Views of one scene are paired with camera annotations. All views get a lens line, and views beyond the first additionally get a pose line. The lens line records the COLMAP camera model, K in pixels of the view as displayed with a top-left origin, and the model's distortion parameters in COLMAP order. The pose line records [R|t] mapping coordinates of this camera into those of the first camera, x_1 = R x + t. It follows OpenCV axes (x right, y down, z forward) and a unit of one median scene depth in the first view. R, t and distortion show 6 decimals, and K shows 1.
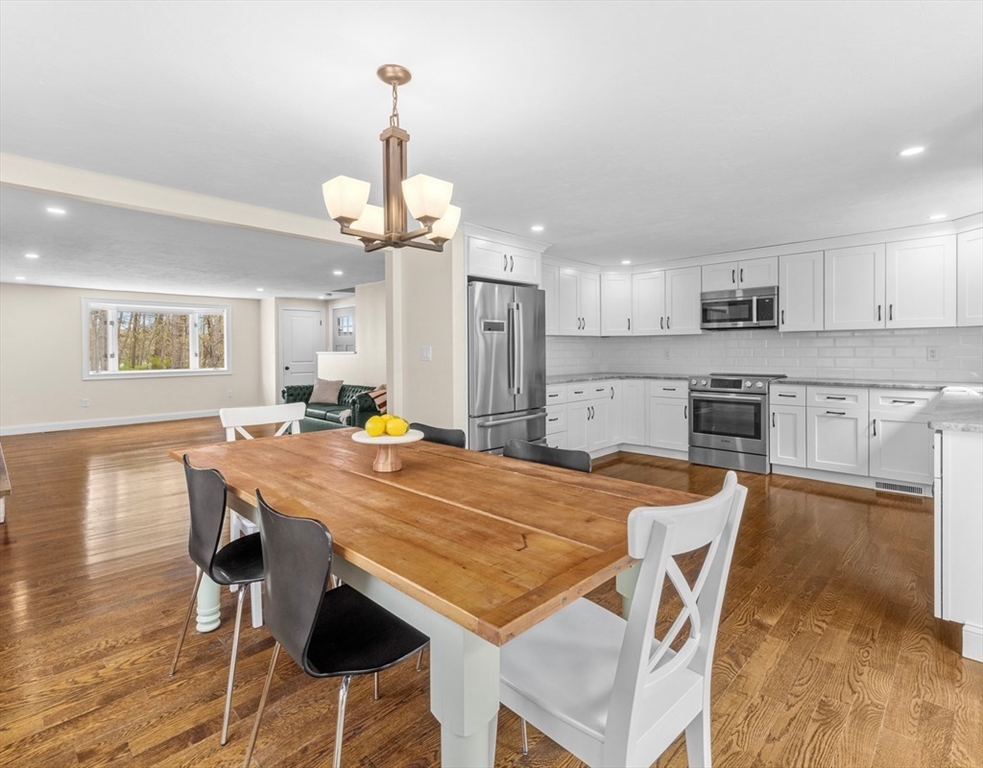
lens RADIAL K [[490.0, 0, 494.6], [0, 490.0, 348.8], [0, 0, 1]] dist [0.001410, 0.000781]
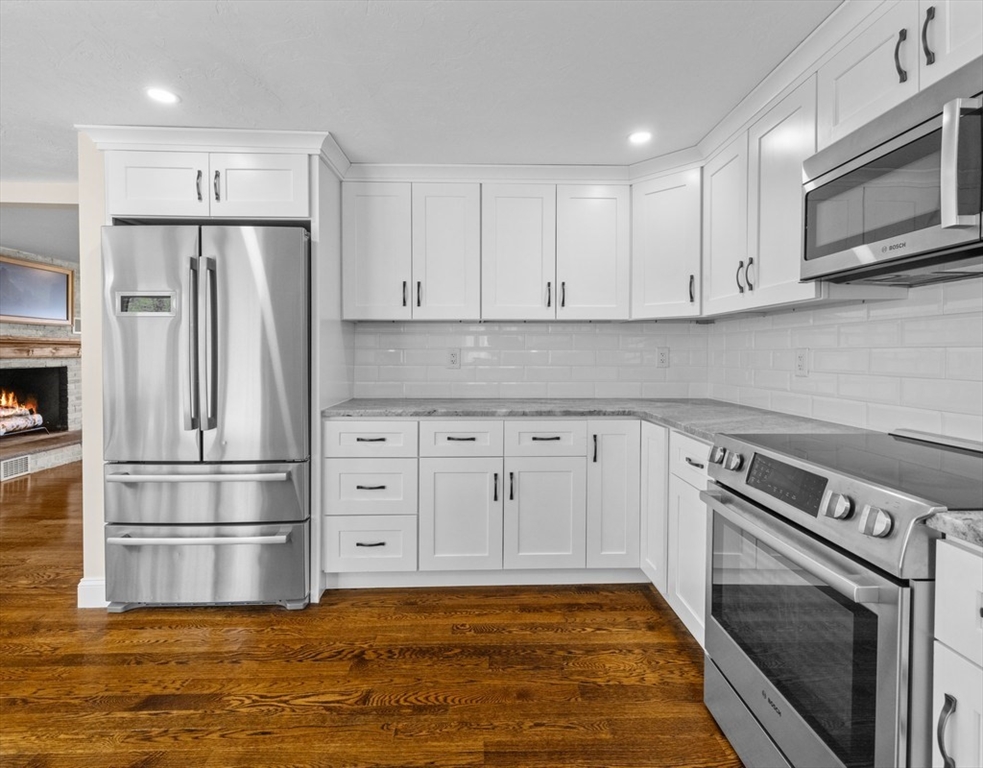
lens RADIAL K [[490.0, 0, 494.6], [0, 490.0, 348.8], [0, 0, 1]] dist [0.001410, 0.000781]
pose [[0.725111, 0.004731, -0.688616, 0.534314], [-0.005885, 0.999982, 0.000673, 0.002166], [0.688607, 0.003564, 0.725126, 0.701708]]
